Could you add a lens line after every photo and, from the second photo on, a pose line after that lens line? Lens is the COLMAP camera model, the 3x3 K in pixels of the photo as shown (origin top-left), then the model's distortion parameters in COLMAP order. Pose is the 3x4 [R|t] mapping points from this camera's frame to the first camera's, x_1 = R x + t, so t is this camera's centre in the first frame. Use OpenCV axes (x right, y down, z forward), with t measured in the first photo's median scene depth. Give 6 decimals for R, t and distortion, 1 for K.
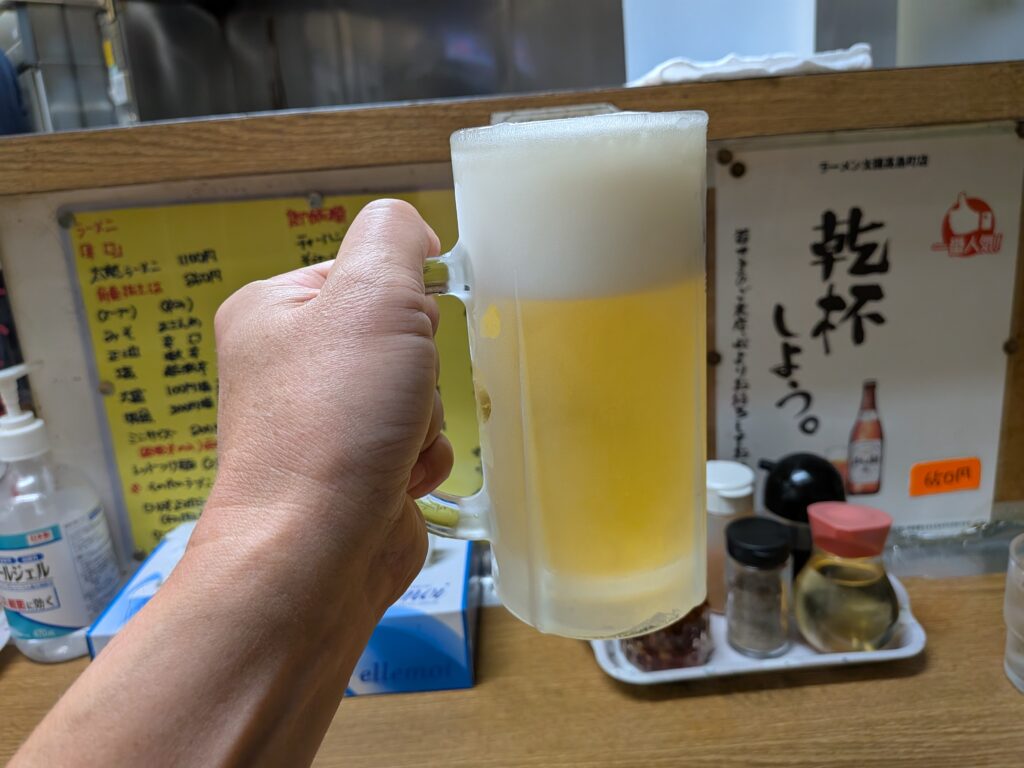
lens RADIAL K [[710.5, 0, 509.9], [0, 710.5, 386.7], [0, 0, 1]] dist [-0.002478, -0.019427]
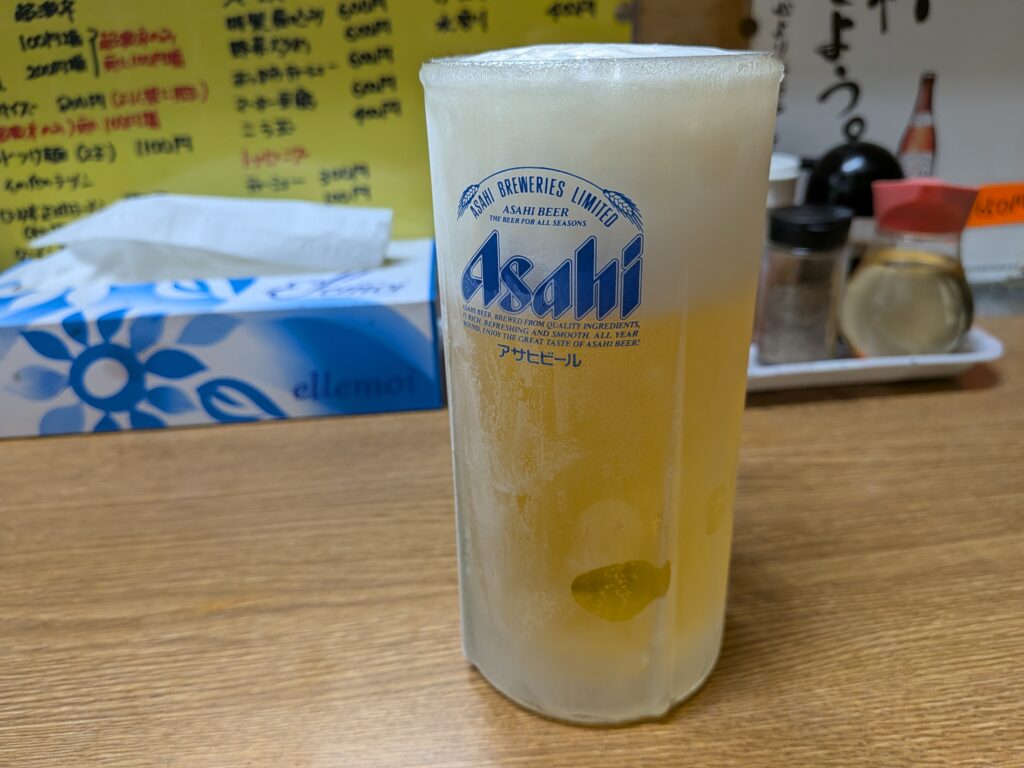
lens RADIAL K [[710.5, 0, 514.5], [0, 710.5, 382.8], [0, 0, 1]] dist [-0.002478, -0.019427]
pose [[0.996148, 0.006780, 0.087427, -0.036569], [-0.017138, 0.992833, 0.118277, 0.262484], [-0.085998, -0.119319, 0.989124, 0.199395]]
